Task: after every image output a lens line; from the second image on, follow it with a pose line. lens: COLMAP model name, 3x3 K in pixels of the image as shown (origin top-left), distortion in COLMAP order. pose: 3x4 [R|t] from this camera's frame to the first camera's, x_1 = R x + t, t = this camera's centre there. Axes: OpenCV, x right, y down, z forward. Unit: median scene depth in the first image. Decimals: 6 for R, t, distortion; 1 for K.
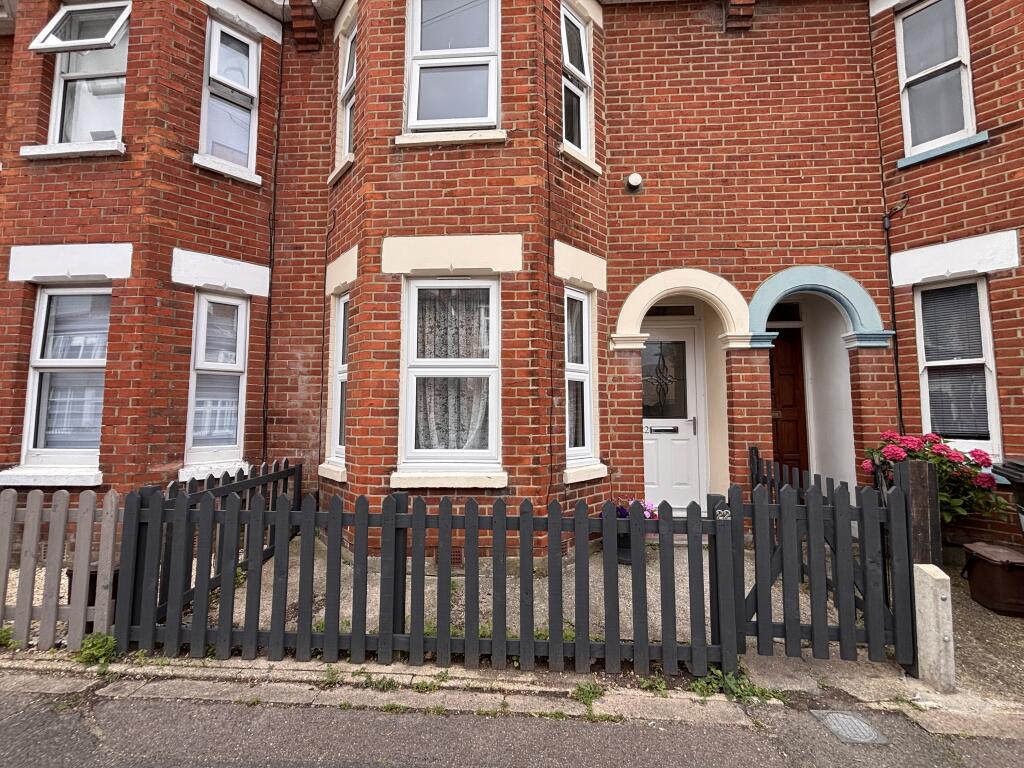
lens RADIAL K [[411.0, 0, 507.5], [0, 411.0, 383.1], [0, 0, 1]] dist [0.002646, 0.000089]
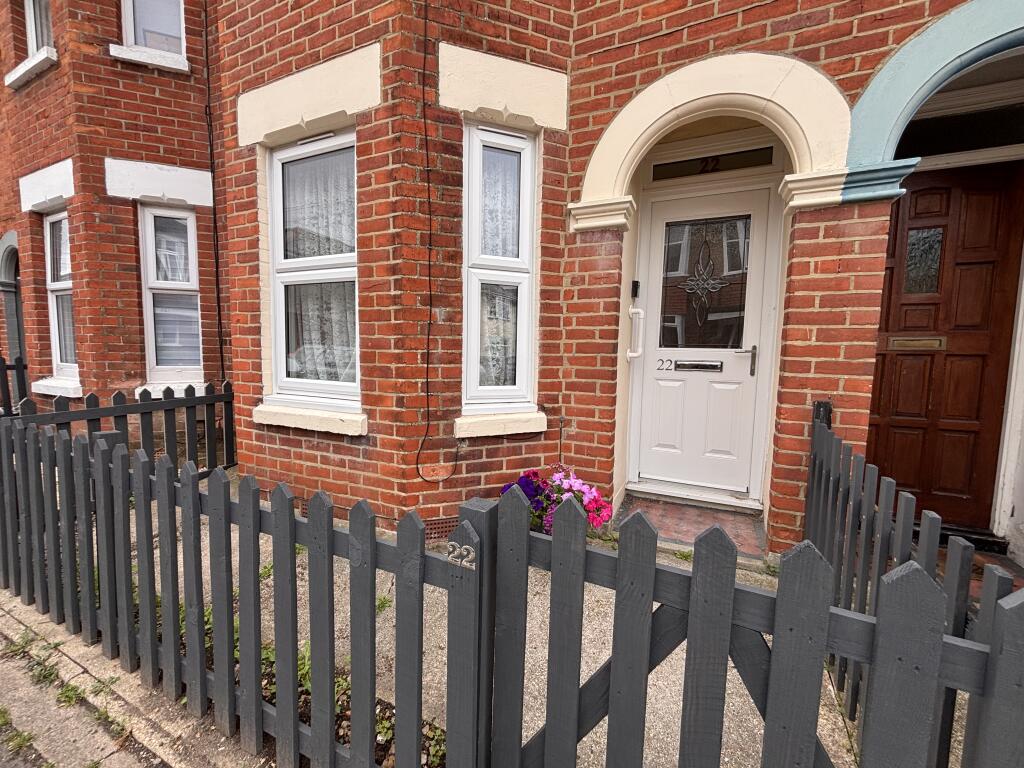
lens RADIAL K [[412.5, 0, 510.3], [0, 412.5, 382.5], [0, 0, 1]] dist [-0.002099, 0.000096]
pose [[0.929115, 0.047368, -0.366745, 0.422147], [0.011273, 0.987673, 0.156123, 0.045617], [0.369619, -0.149190, 0.917128, 0.384236]]
